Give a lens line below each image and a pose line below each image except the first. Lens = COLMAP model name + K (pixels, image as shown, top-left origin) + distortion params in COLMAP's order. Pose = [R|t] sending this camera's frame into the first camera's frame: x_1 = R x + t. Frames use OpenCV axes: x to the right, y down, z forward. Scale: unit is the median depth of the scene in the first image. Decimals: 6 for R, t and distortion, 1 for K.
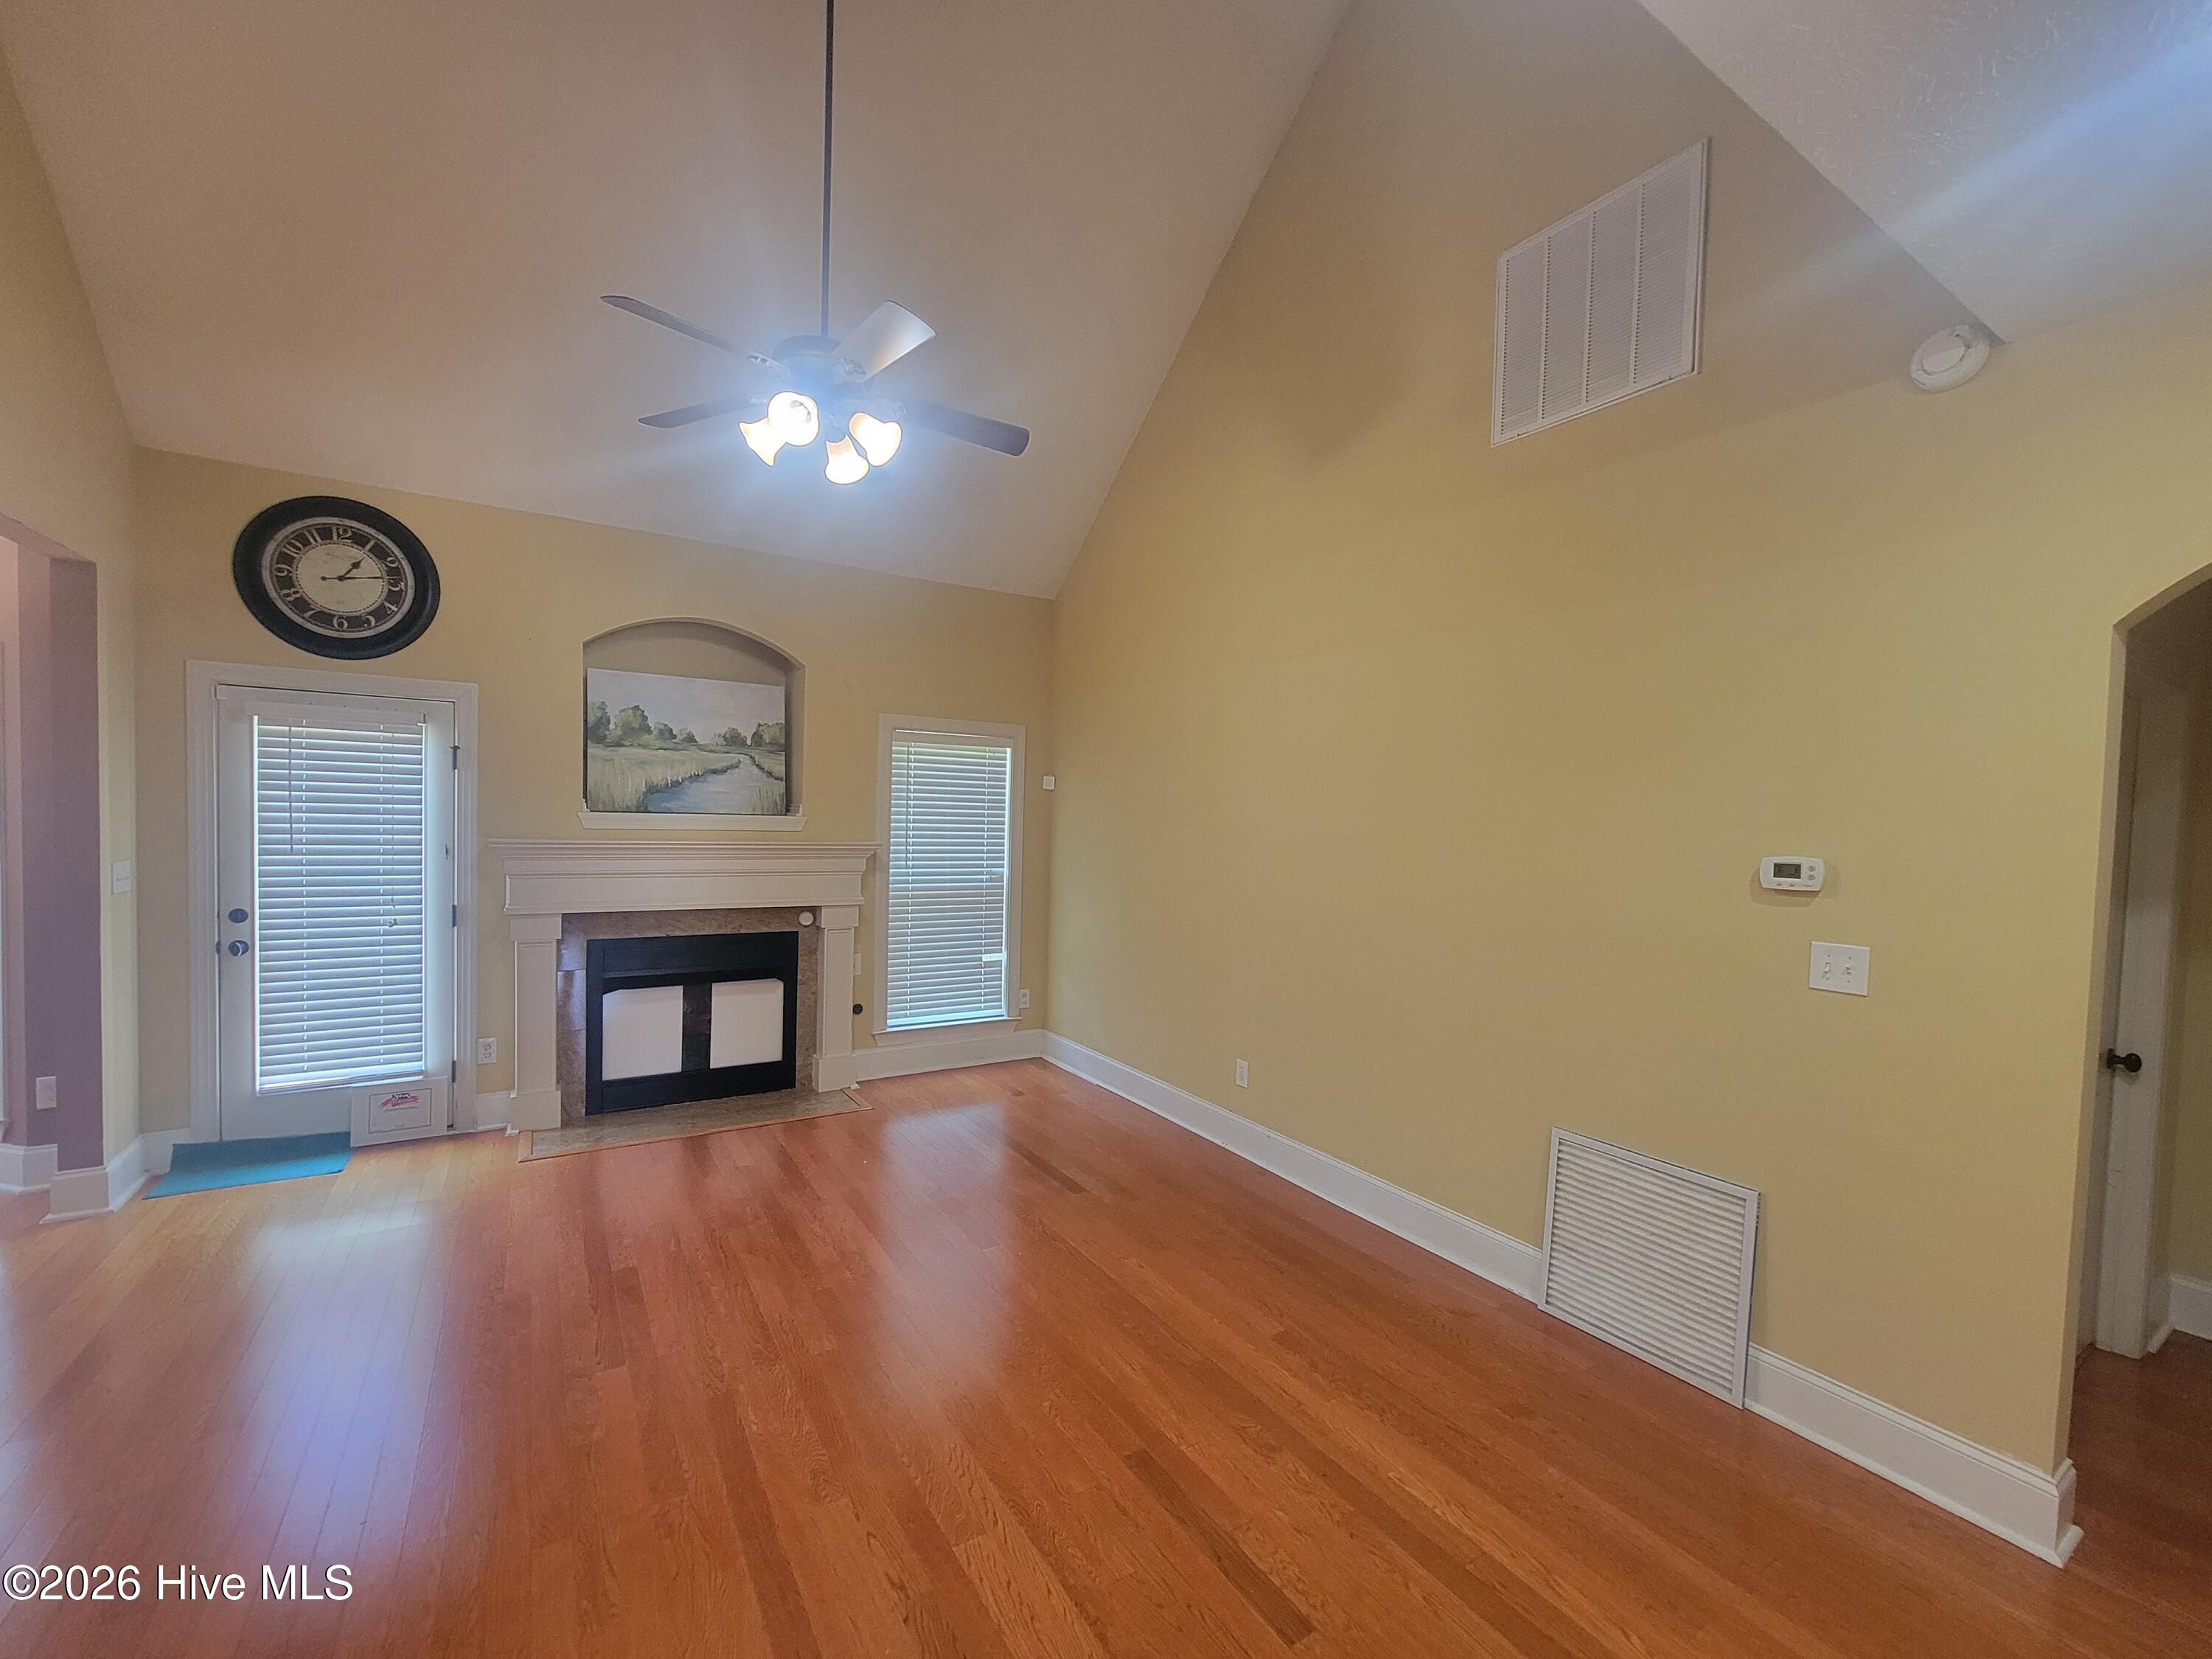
lens RADIAL K [[900.0, 0, 1106.6], [0, 900.0, 846.4], [0, 0, 1]] dist [-0.008491, 0.000937]
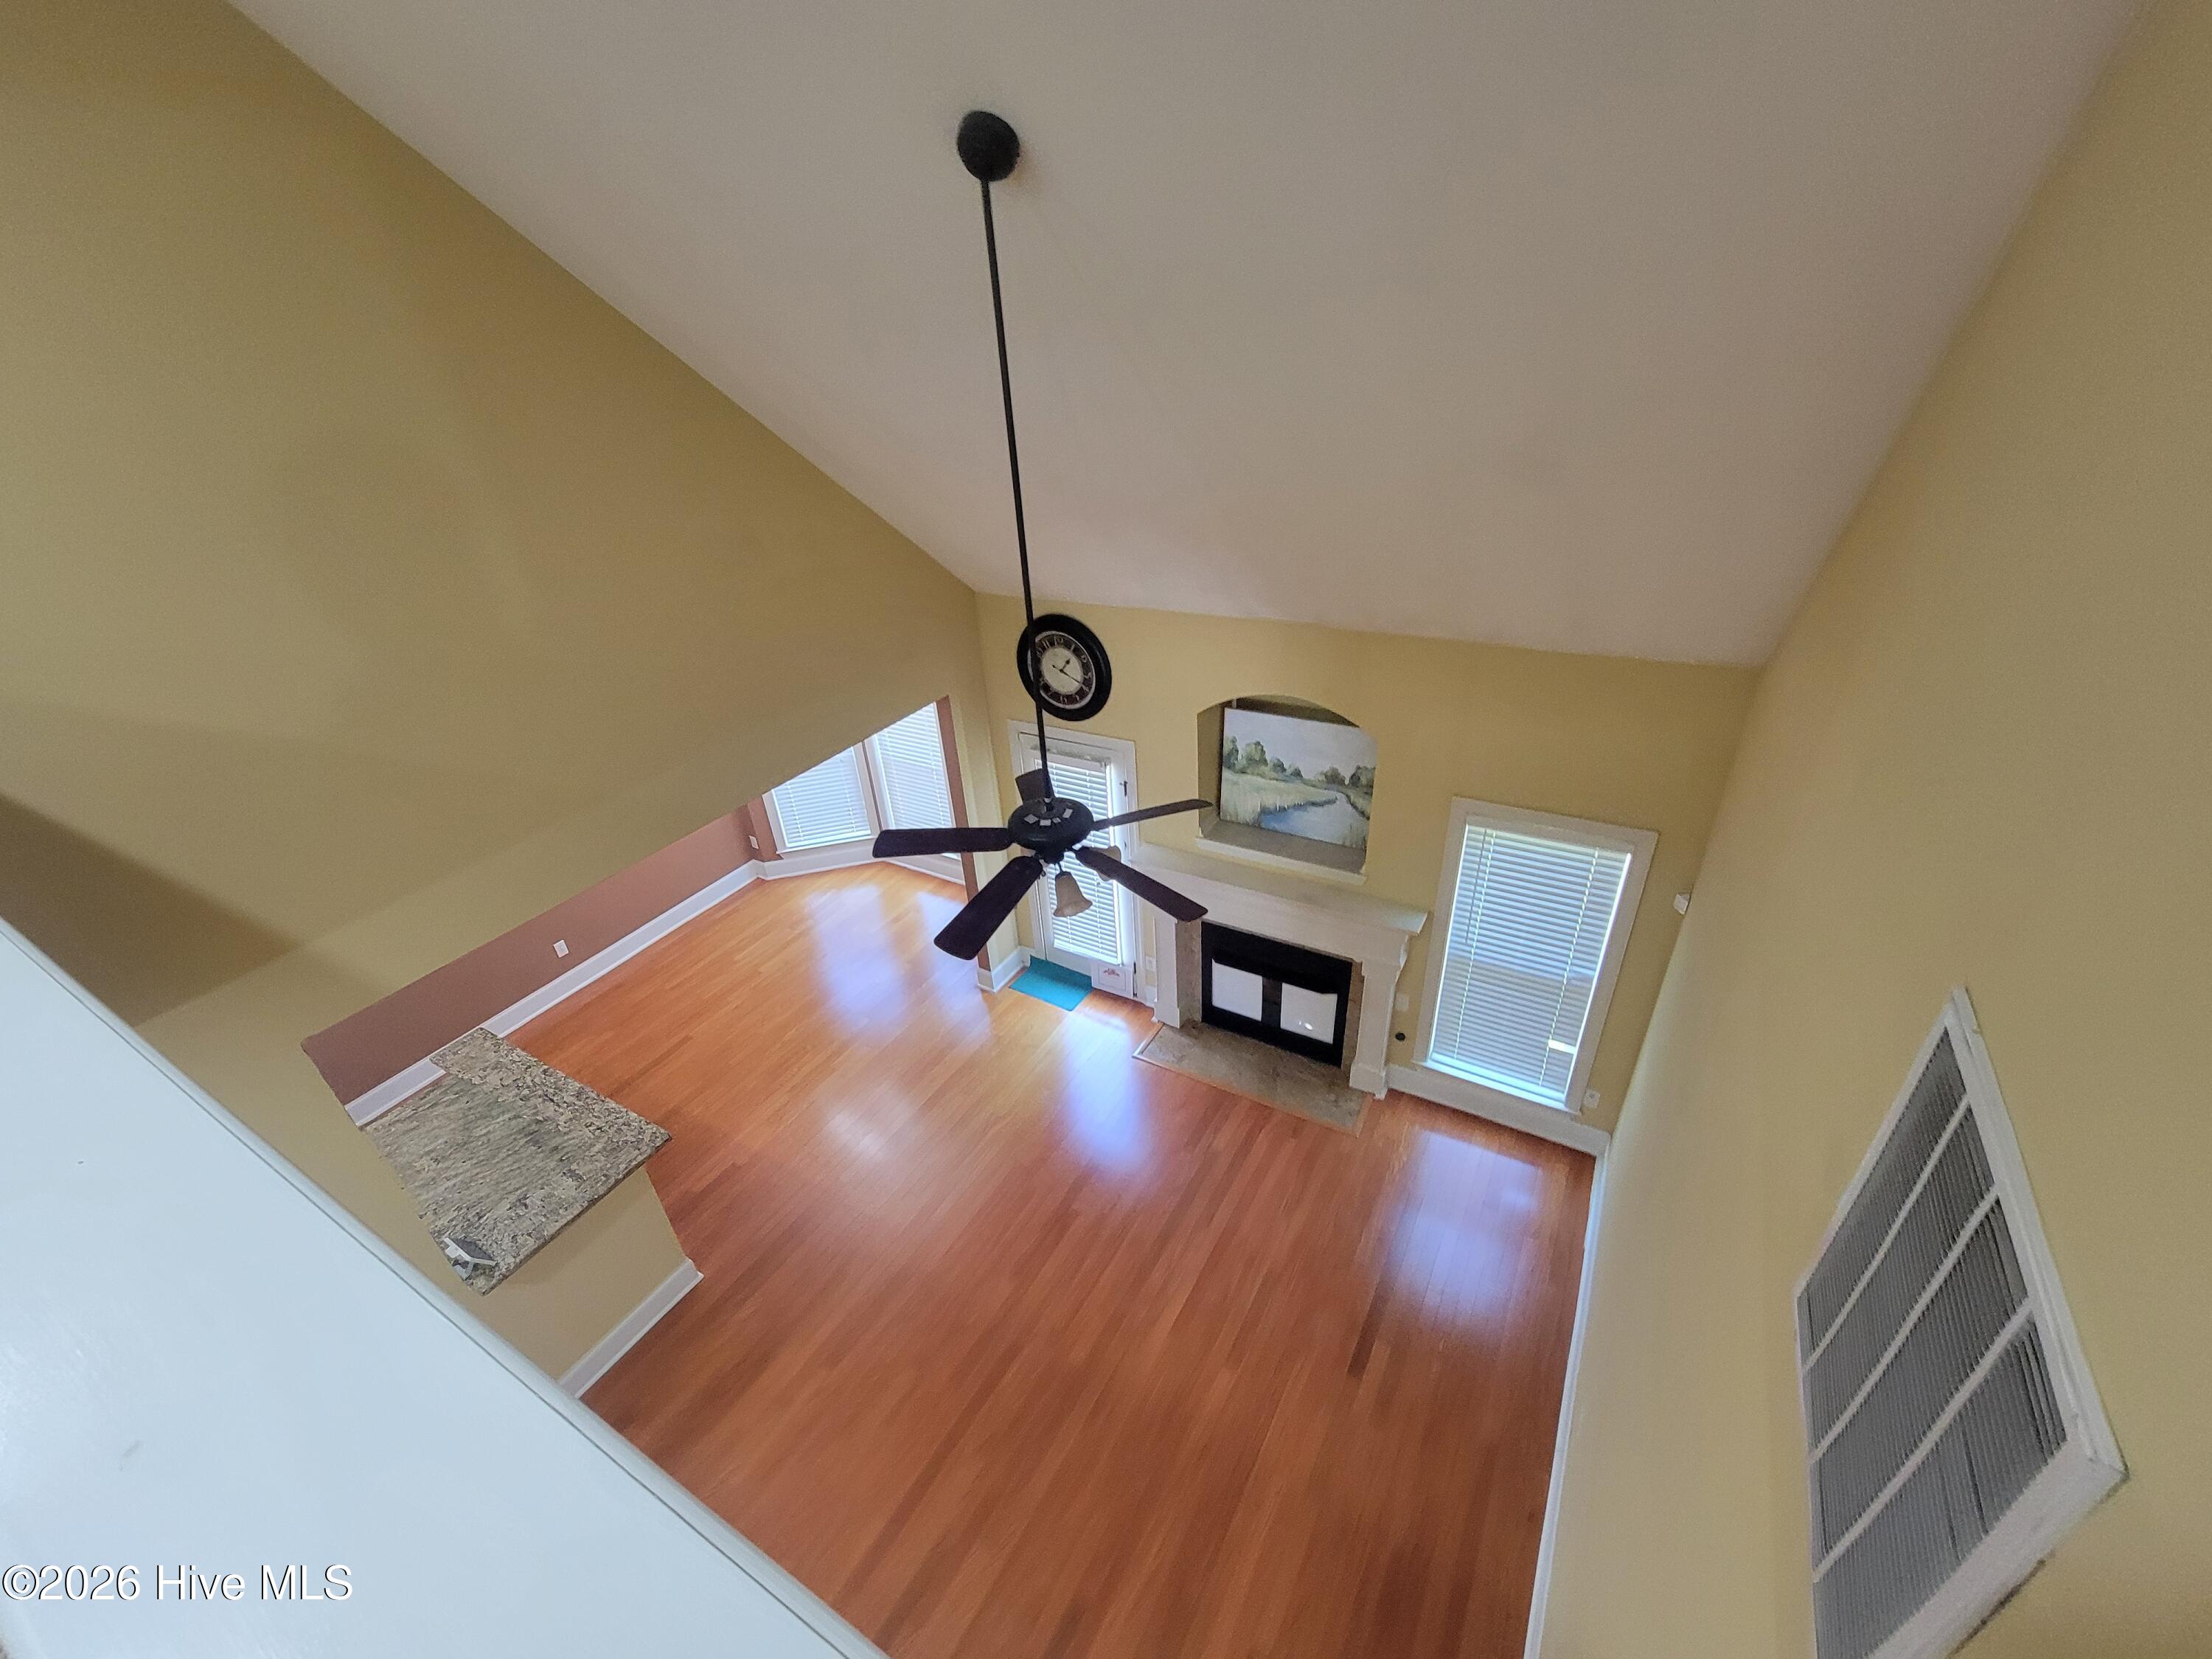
lens RADIAL K [[900.0, 0, 1106.6], [0, 900.0, 846.4], [0, 0, 1]] dist [-0.008491, 0.000937]
pose [[0.449718, 0.406315, -0.795401, 0.386511], [0.042002, 0.879930, 0.473243, -0.637317], [0.892183, -0.246234, 0.378654, 0.386861]]
